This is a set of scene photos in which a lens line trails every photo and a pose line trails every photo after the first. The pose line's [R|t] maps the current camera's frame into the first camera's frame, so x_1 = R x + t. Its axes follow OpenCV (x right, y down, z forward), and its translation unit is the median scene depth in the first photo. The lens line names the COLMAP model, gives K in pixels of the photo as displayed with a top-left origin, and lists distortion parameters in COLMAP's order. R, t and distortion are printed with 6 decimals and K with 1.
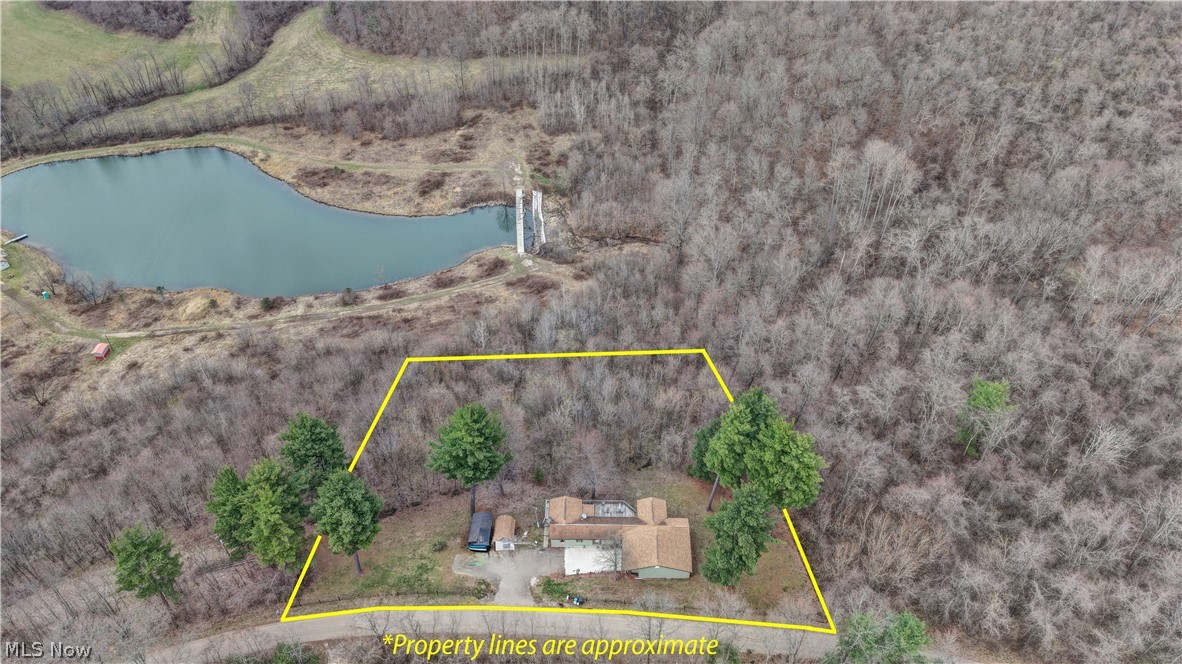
lens RADIAL K [[792.1, 0, 593.8], [0, 792.1, 331.8], [0, 0, 1]] dist [-0.019117, 0.002525]
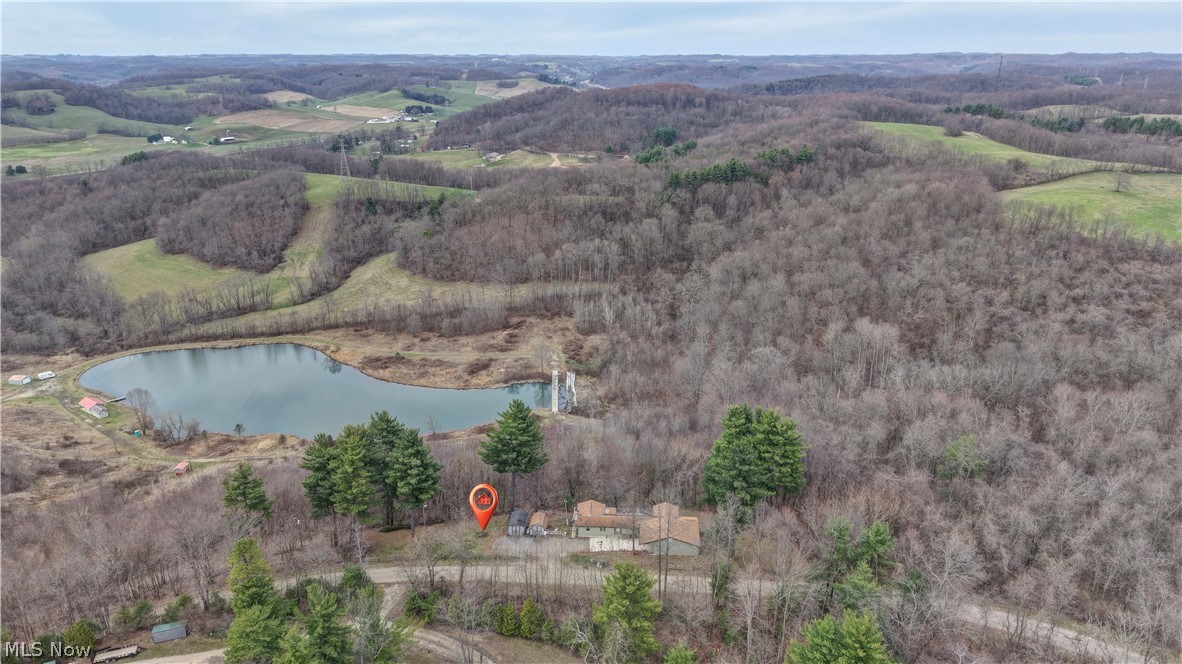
lens RADIAL K [[792.1, 0, 588.8], [0, 792.1, 331.2], [0, 0, 1]] dist [-0.019117, 0.002525]
pose [[0.998896, 0.015289, -0.044423, 0.003157], [-0.030544, 0.929798, -0.366800, 0.169328], [0.035697, 0.367752, 0.929239, -0.072482]]
